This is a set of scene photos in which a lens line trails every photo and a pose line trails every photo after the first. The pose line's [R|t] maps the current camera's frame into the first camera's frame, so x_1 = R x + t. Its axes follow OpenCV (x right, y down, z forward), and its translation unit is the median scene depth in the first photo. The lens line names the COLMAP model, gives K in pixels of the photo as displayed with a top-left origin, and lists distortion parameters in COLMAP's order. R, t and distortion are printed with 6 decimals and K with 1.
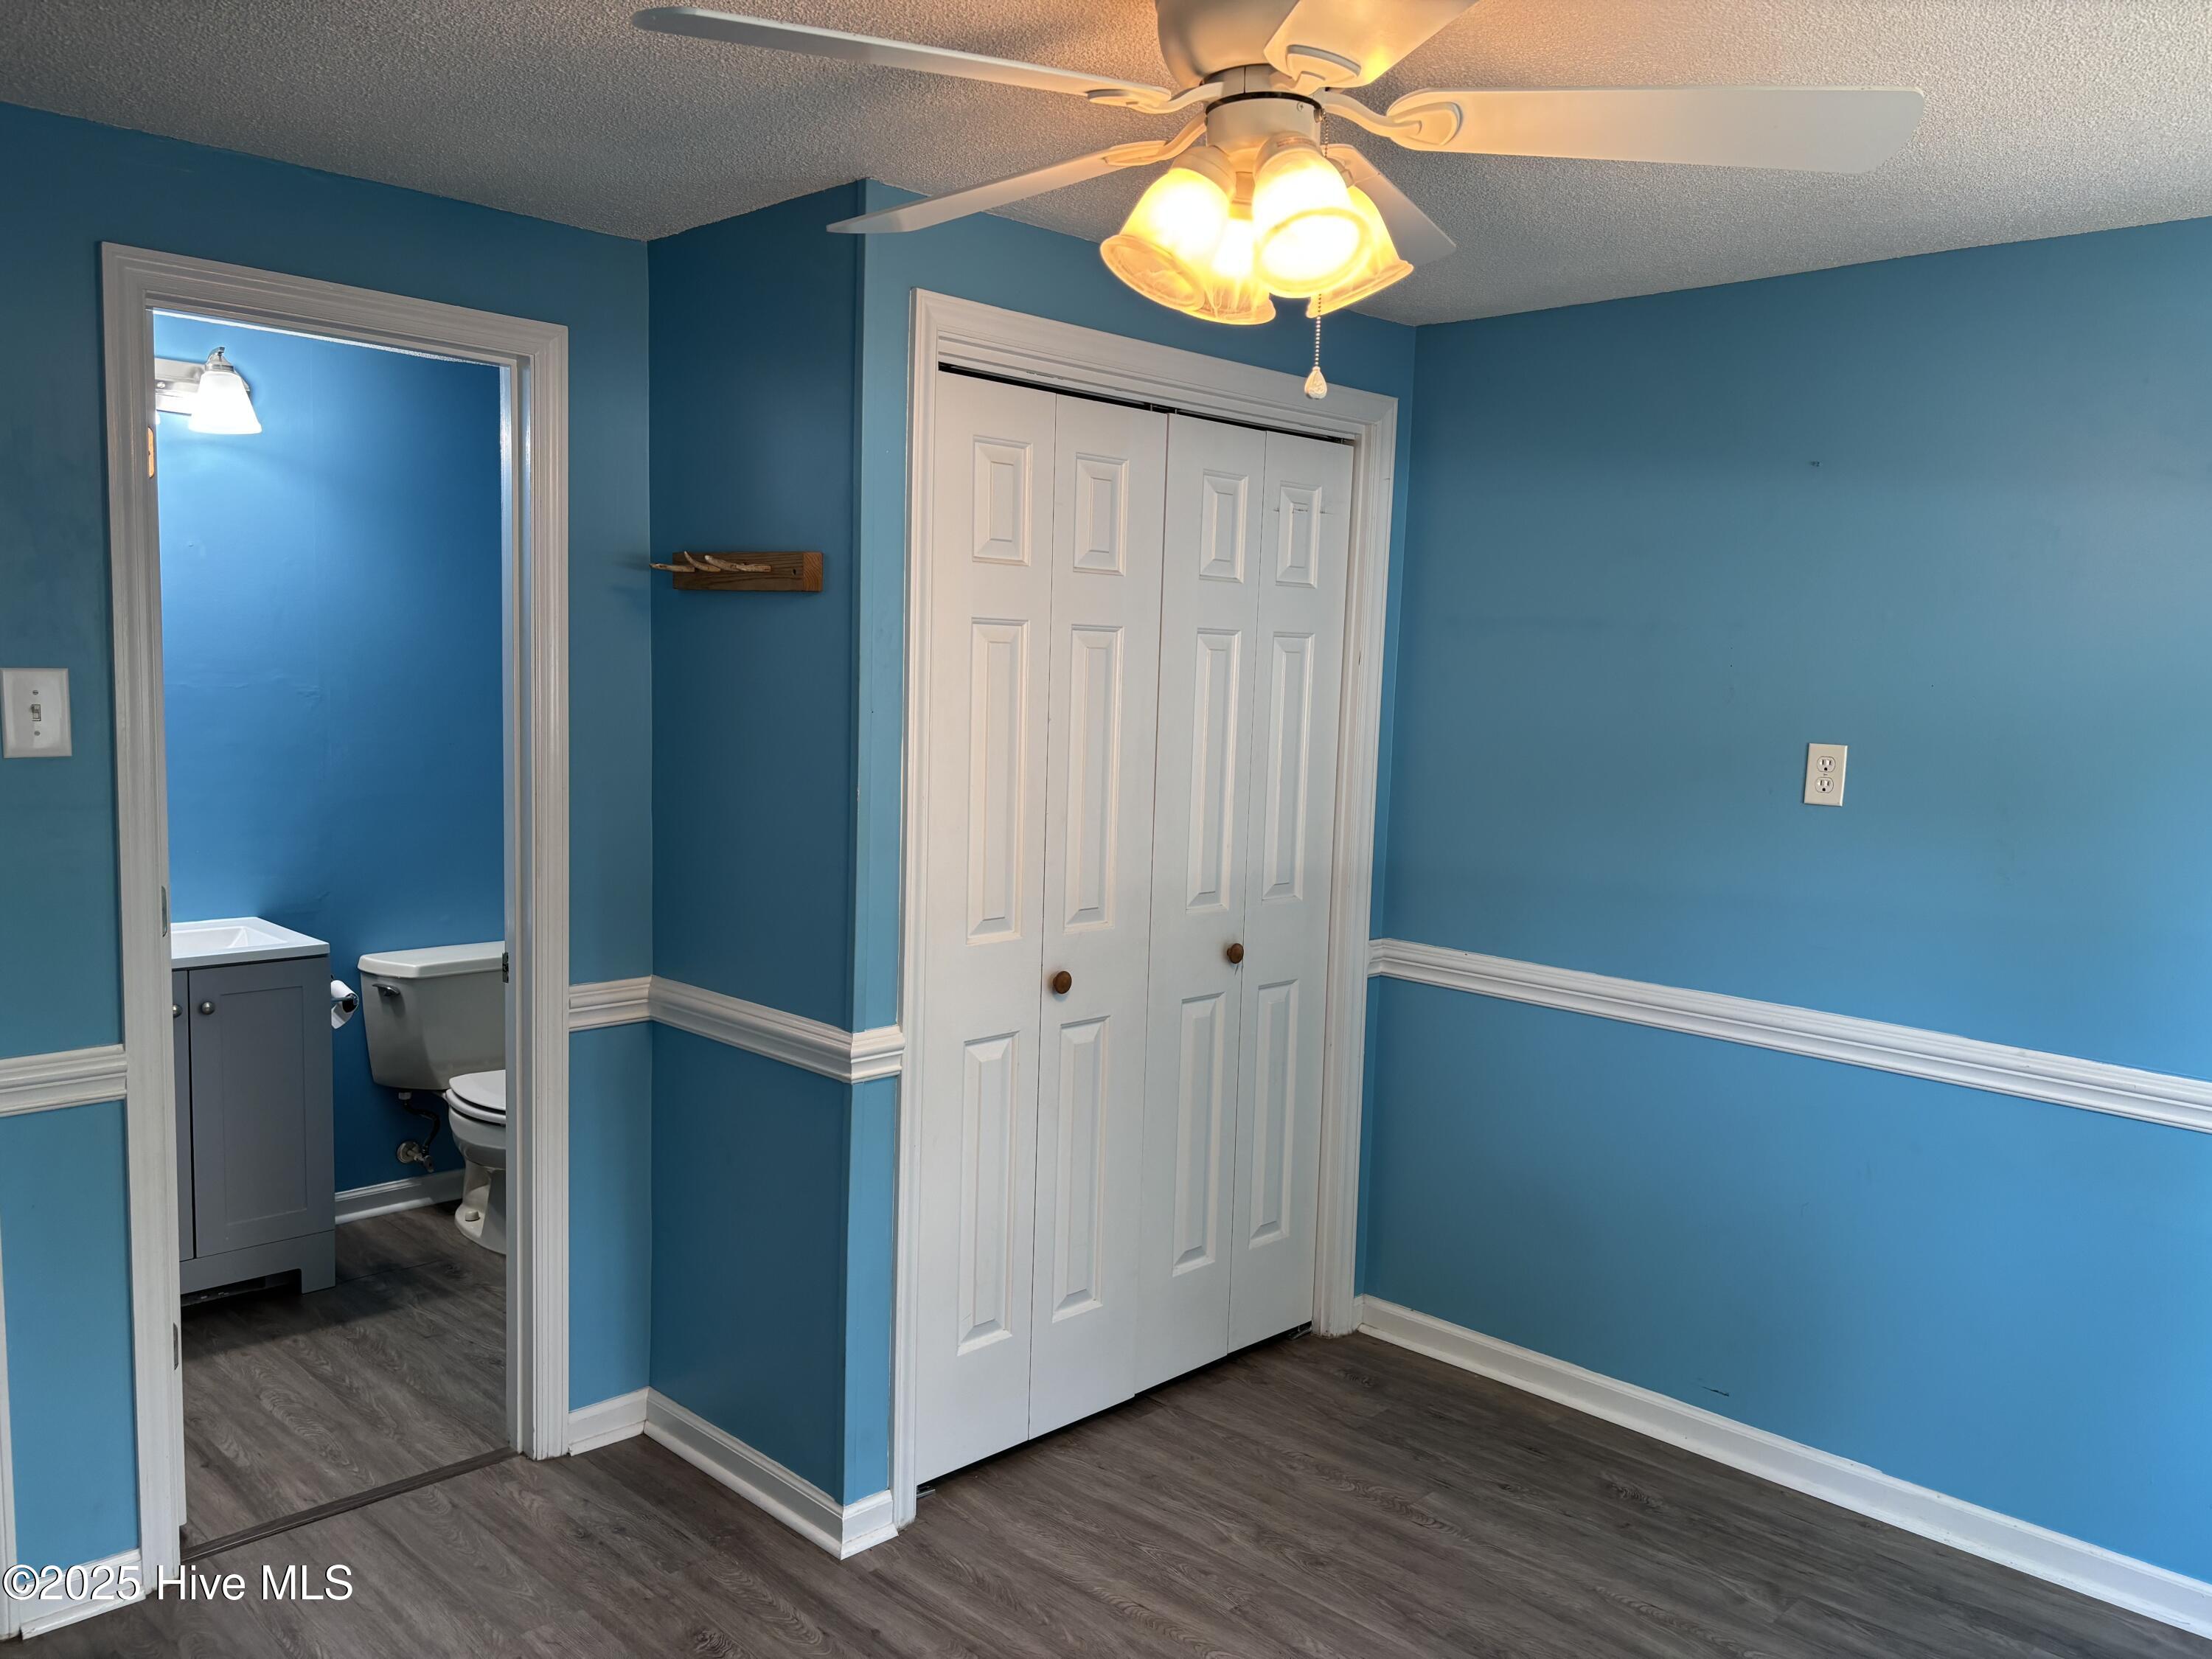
lens RADIAL K [[1652.7, 0, 1114.3], [0, 1652.7, 833.9], [0, 0, 1]] dist [-0.003489, -0.005577]
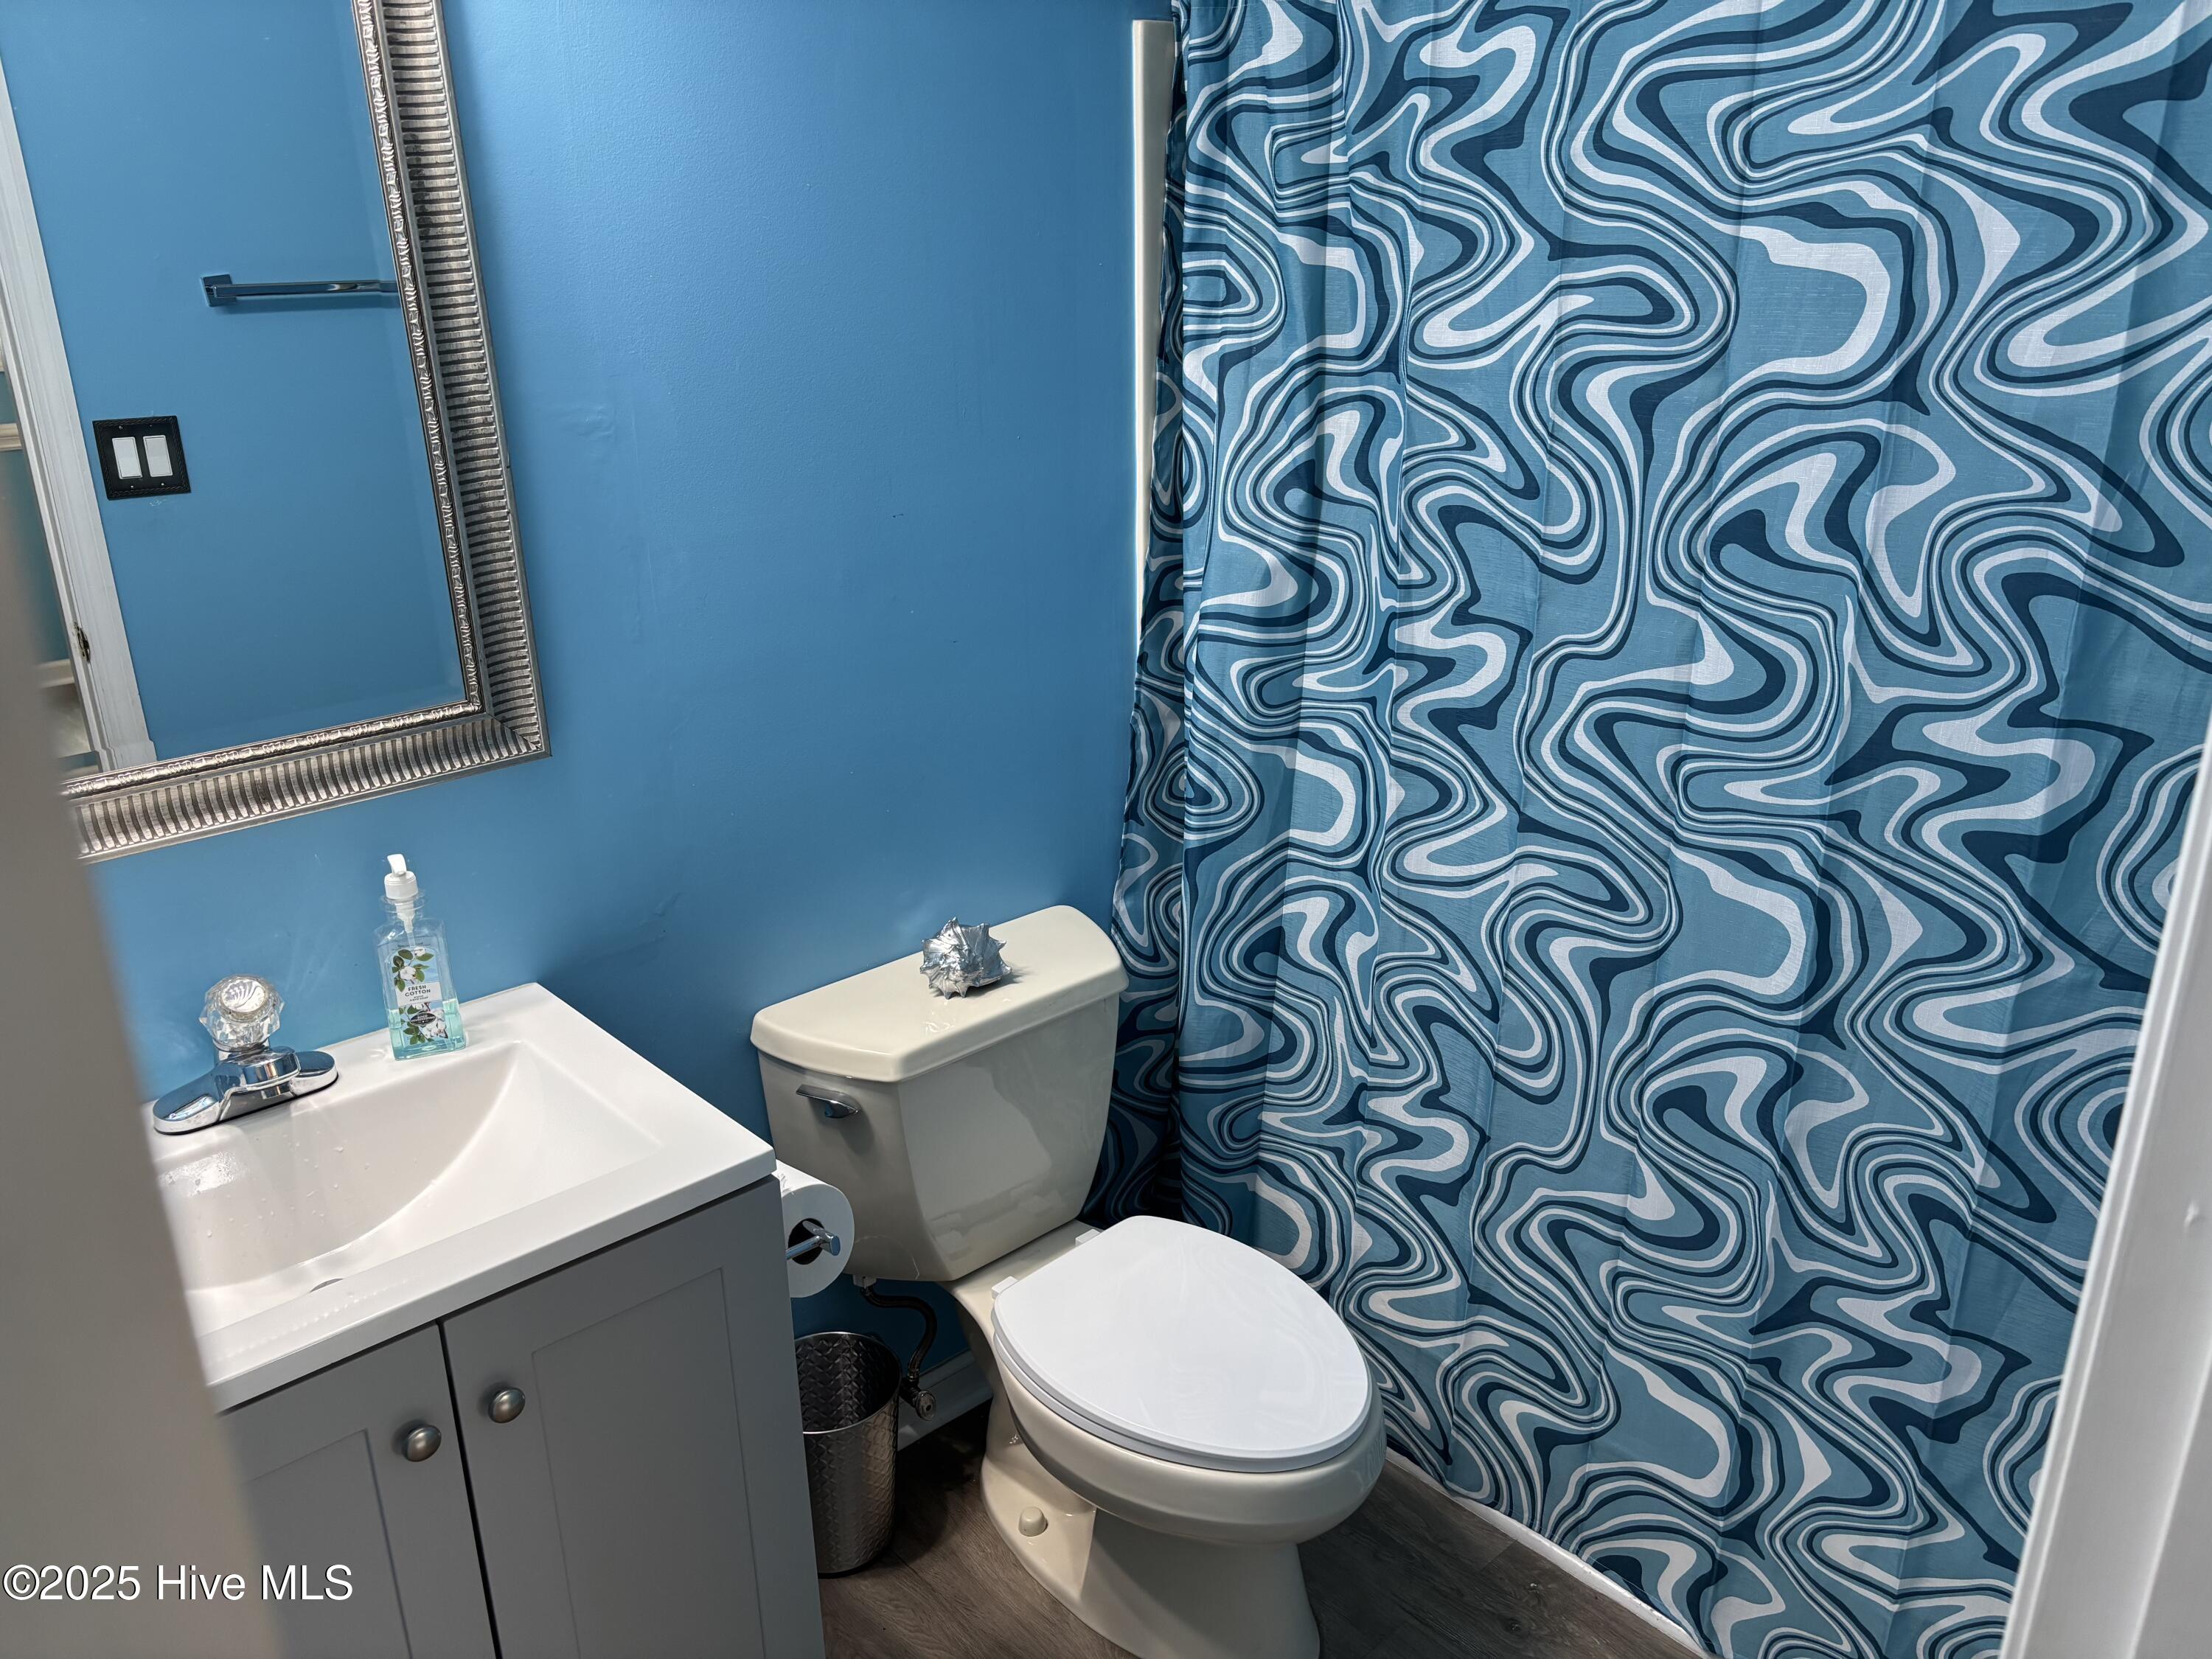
lens RADIAL K [[1652.7, 0, 1106.9], [0, 1652.7, 836.3], [0, 0, 1]] dist [-0.003489, -0.005577]
pose [[0.998980, -0.033982, -0.029749, -0.409709], [0.040113, 0.970266, 0.238695, -0.083206], [0.020753, -0.239645, 0.970639, 0.696916]]
